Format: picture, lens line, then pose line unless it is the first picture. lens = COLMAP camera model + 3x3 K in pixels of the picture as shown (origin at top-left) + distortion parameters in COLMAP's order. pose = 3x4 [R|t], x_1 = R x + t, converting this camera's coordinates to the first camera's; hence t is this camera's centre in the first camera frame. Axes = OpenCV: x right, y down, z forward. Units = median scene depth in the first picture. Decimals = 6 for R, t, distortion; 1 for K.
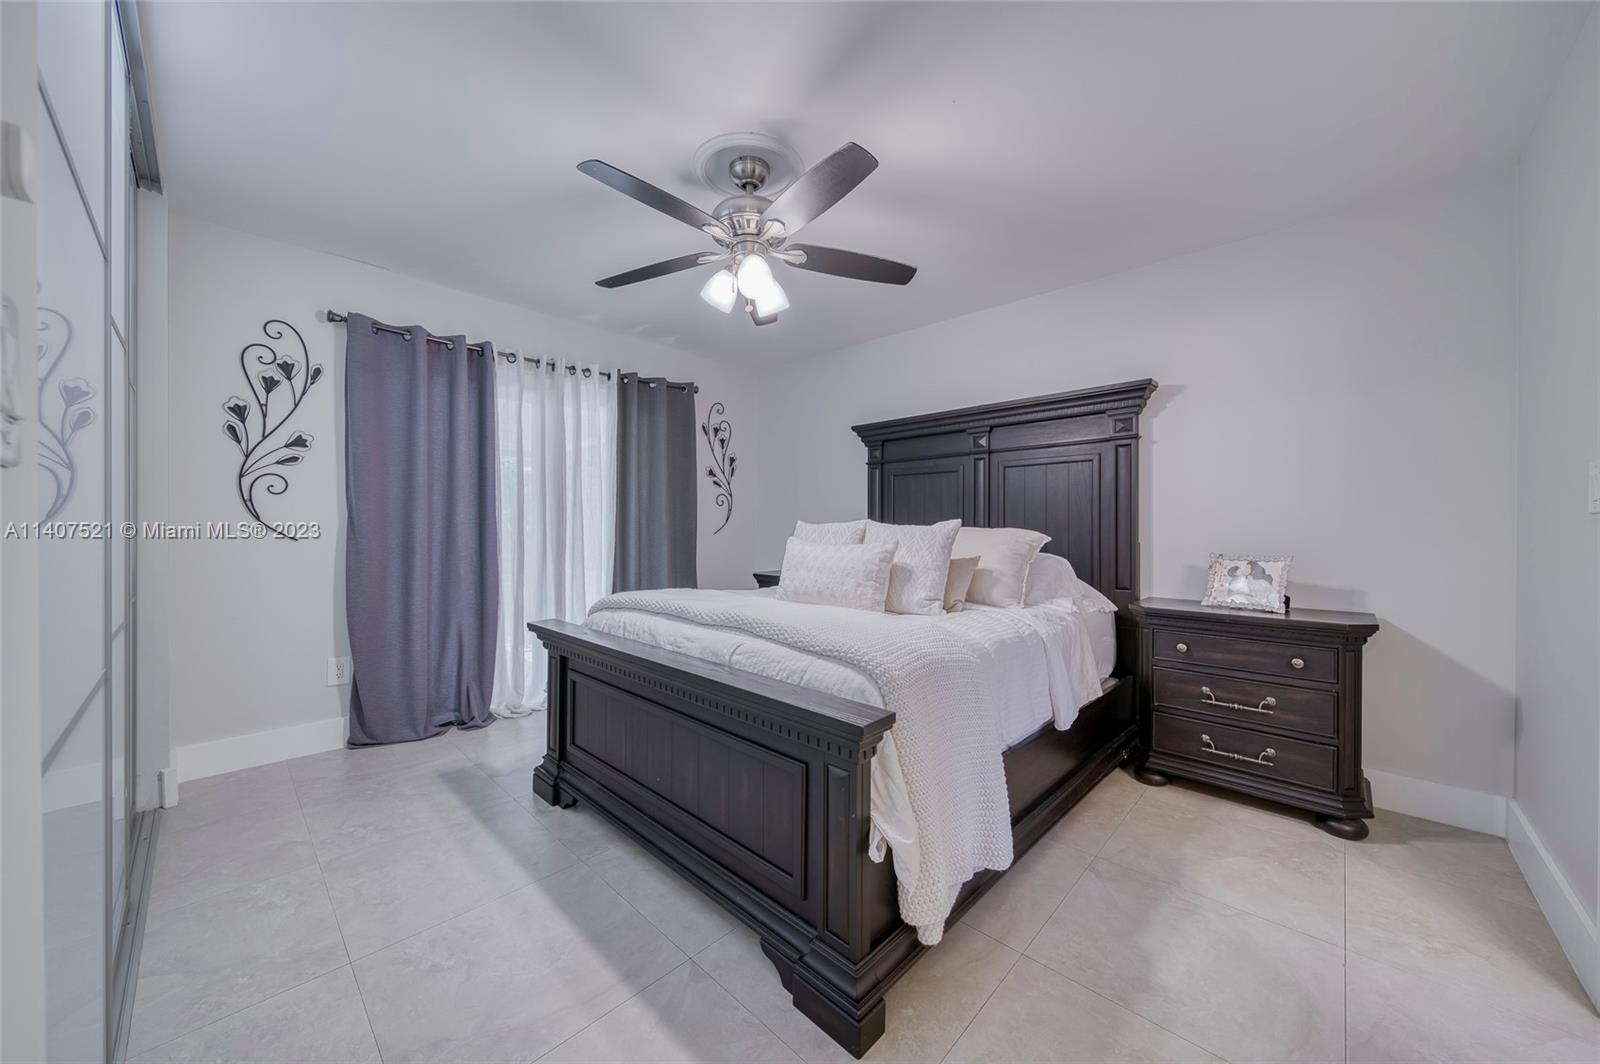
lens RADIAL K [[574.4, 0, 805.8], [0, 574.4, 515.6], [0, 0, 1]] dist [0.002504, -0.001974]
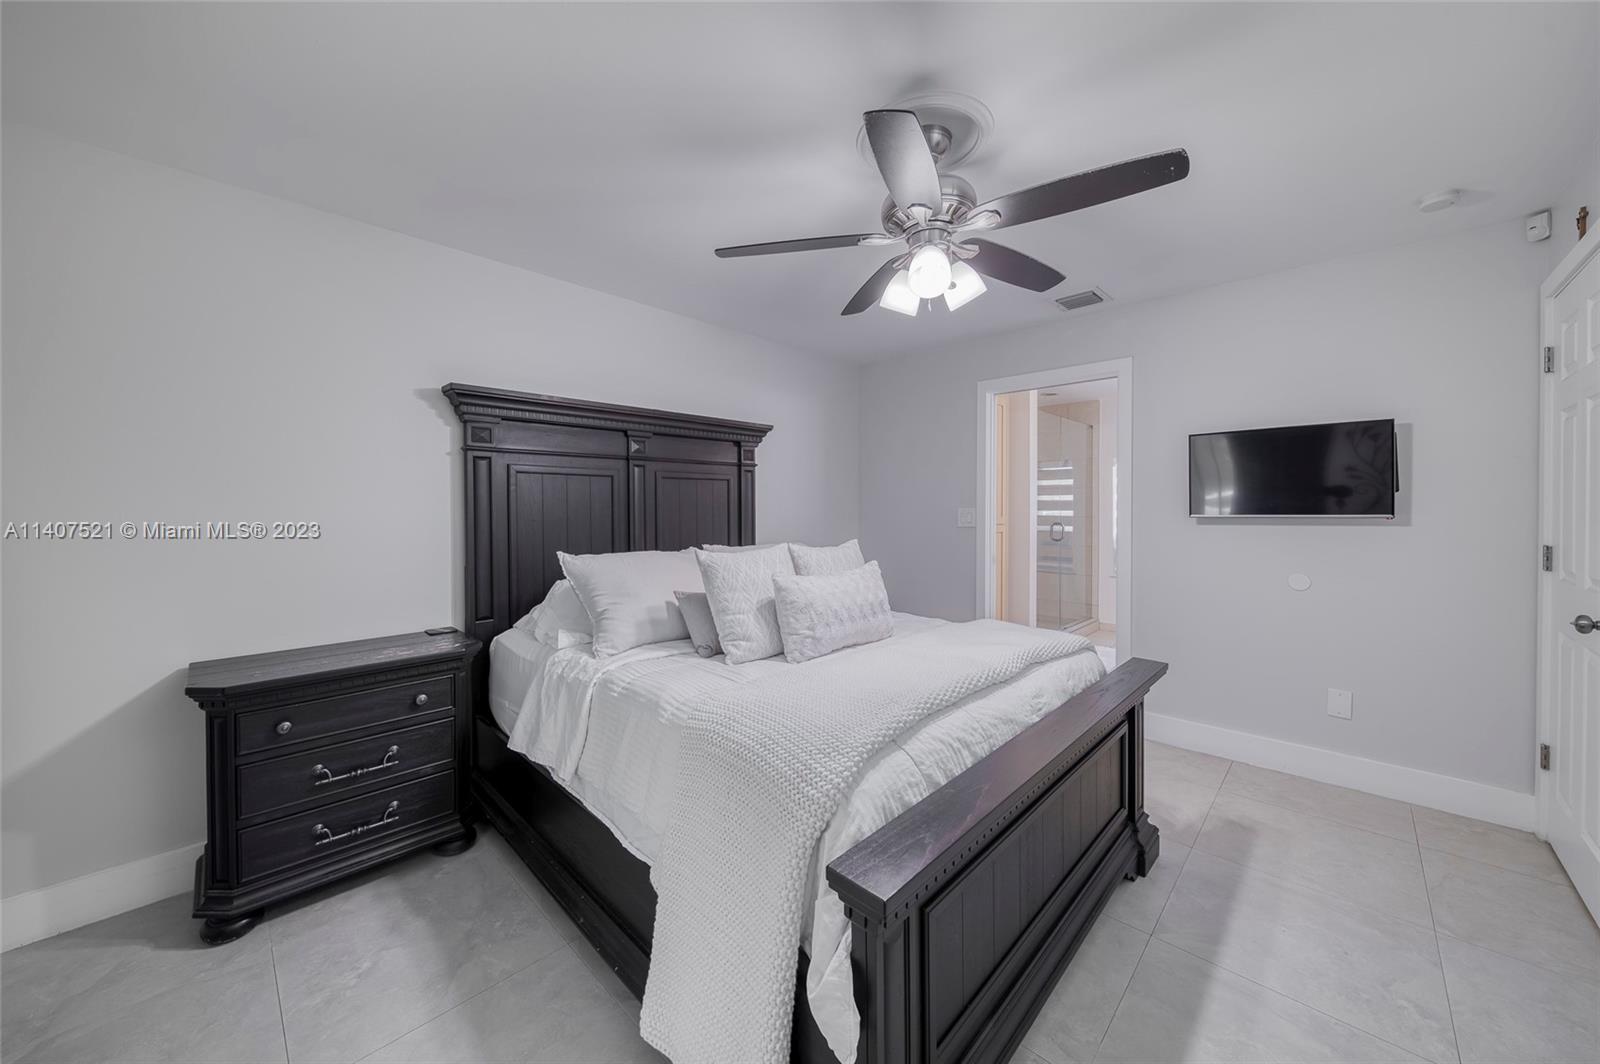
lens RADIAL K [[574.4, 0, 805.4], [0, 574.4, 523.9], [0, 0, 1]] dist [0.002504, -0.001974]
pose [[0.002978, -0.019437, 0.999807, -1.330808], [0.003090, 0.999806, 0.019428, -0.061466], [-0.999991, 0.003032, 0.003038, 1.693152]]
